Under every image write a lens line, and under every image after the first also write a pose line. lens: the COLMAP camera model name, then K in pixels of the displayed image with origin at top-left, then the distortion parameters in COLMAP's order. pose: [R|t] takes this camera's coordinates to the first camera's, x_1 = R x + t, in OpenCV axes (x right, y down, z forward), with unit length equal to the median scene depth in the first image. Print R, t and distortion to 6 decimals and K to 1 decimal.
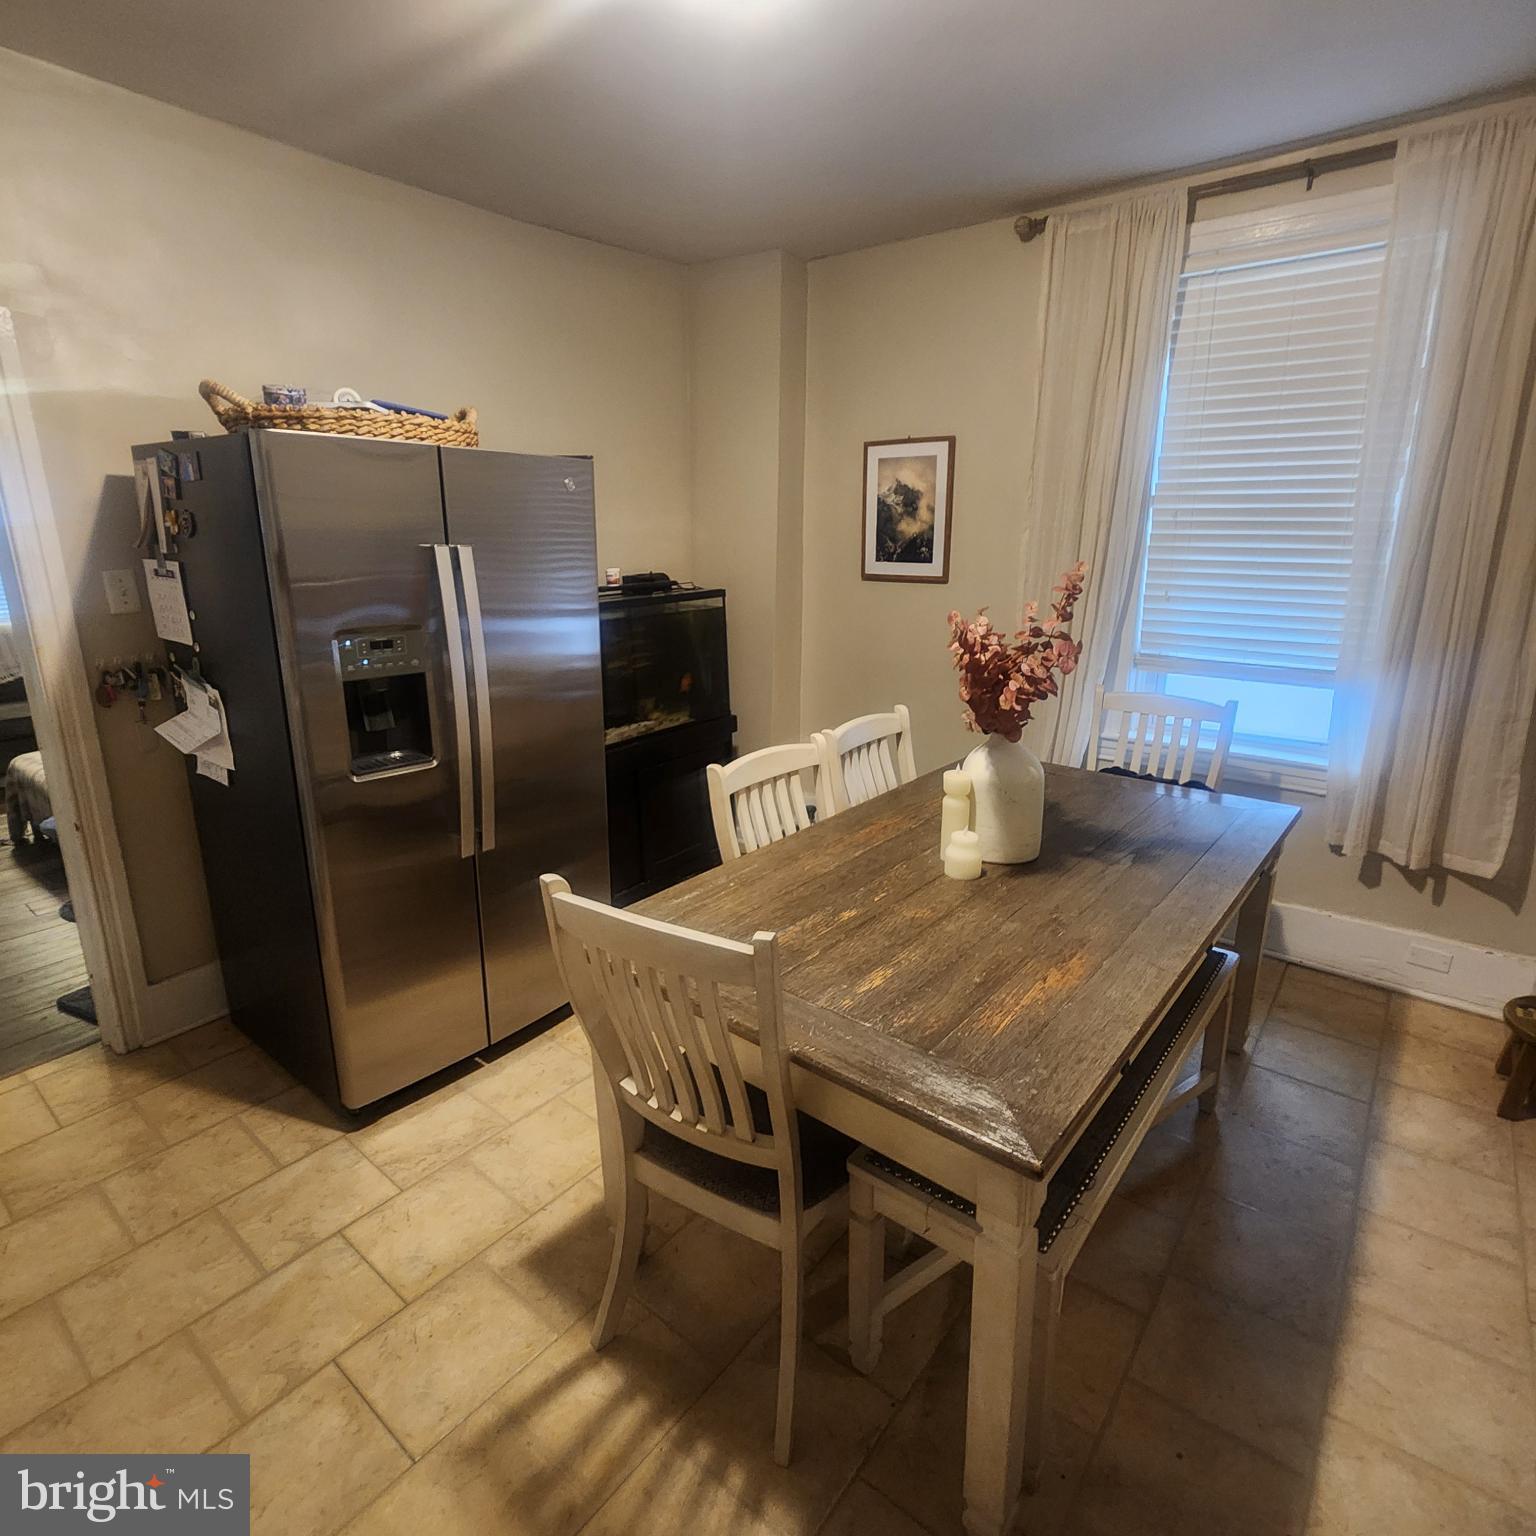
lens RADIAL K [[857.8, 0, 780.5], [0, 857.8, 757.9], [0, 0, 1]] dist [0.001278, 0.000343]
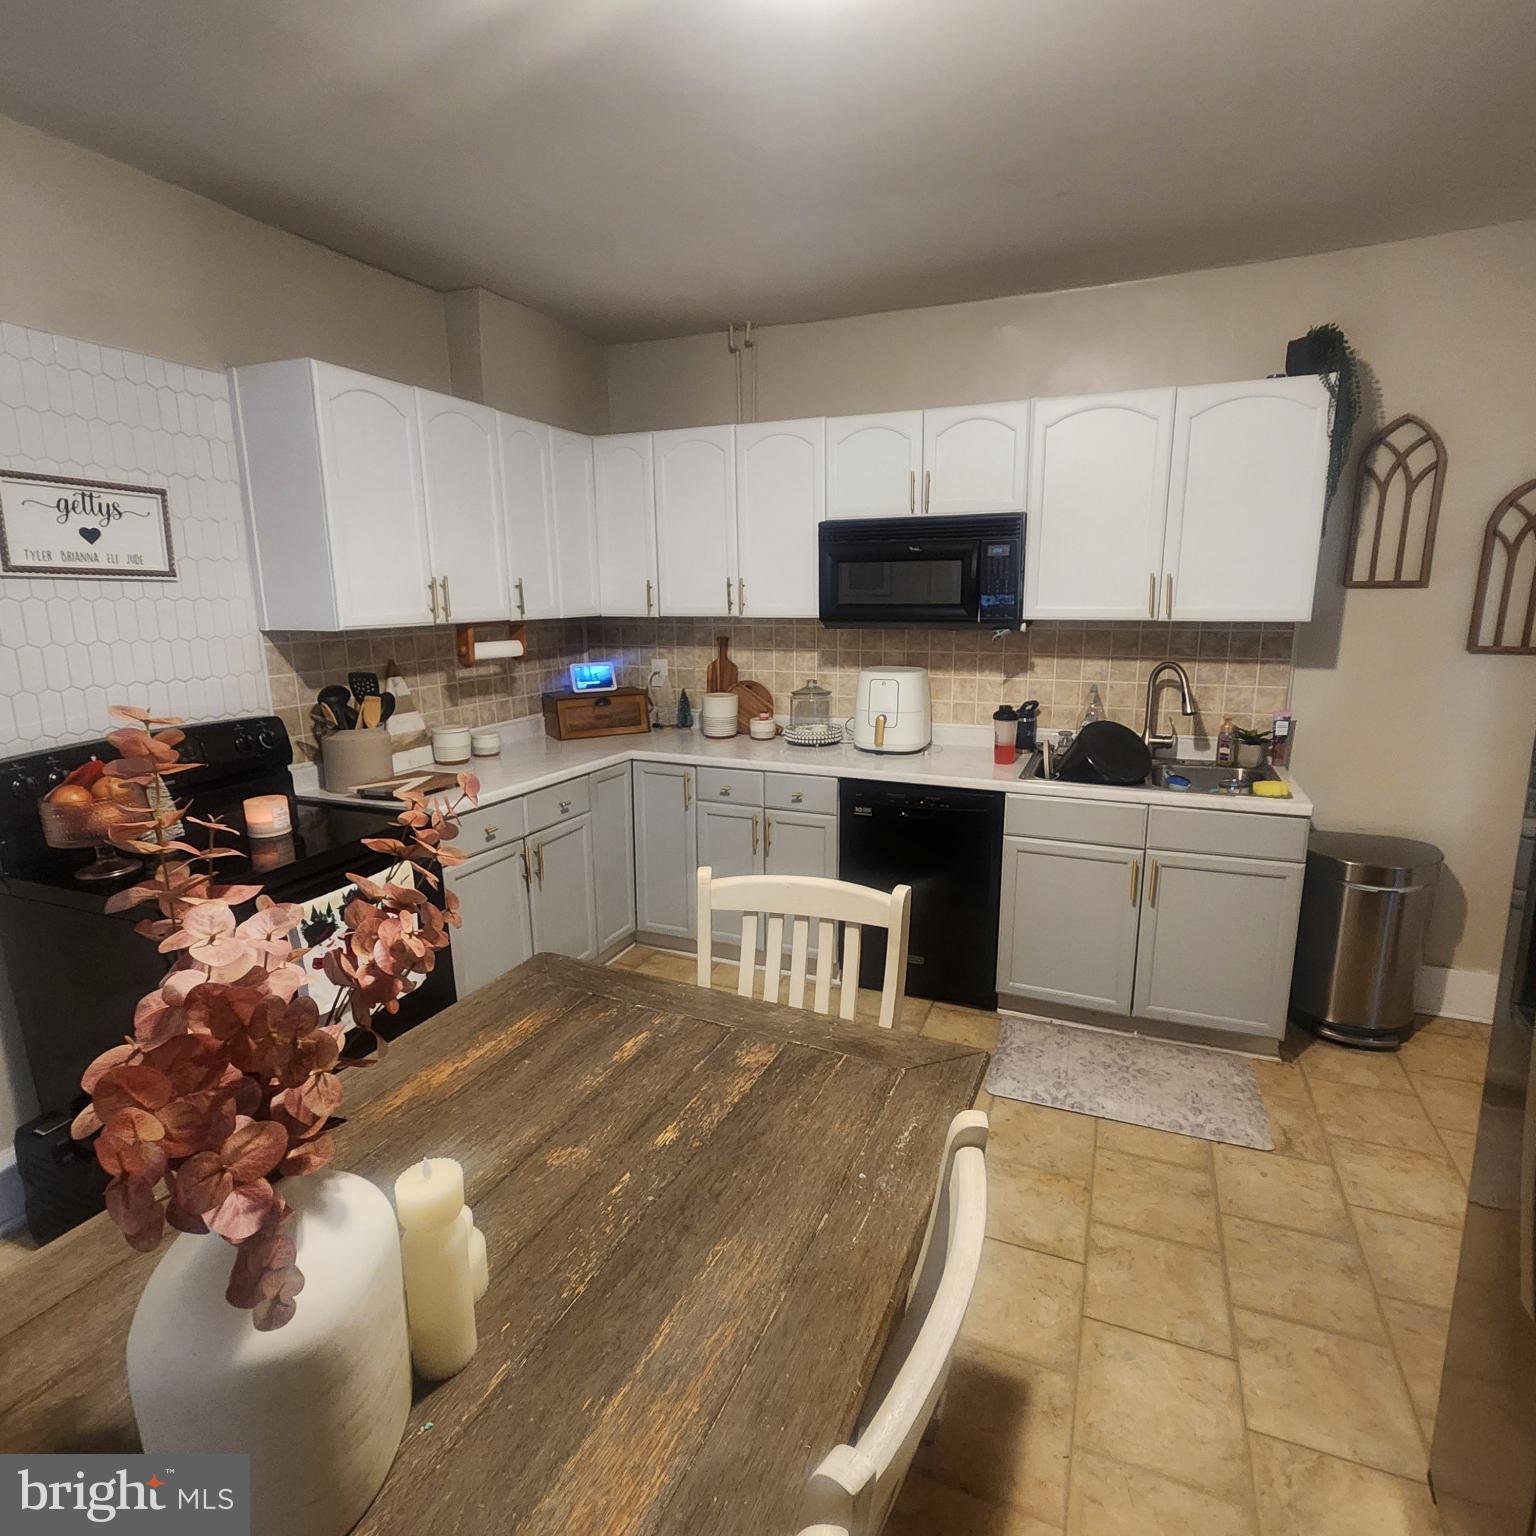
lens RADIAL K [[857.8, 0, 782.9], [0, 857.8, 775.2], [0, 0, 1]] dist [0.001278, 0.000343]
pose [[-0.964887, 0.070672, -0.252980, 0.153011], [-0.052390, 0.891993, 0.449004, -0.436917], [0.257388, 0.446492, -0.856970, 1.579963]]
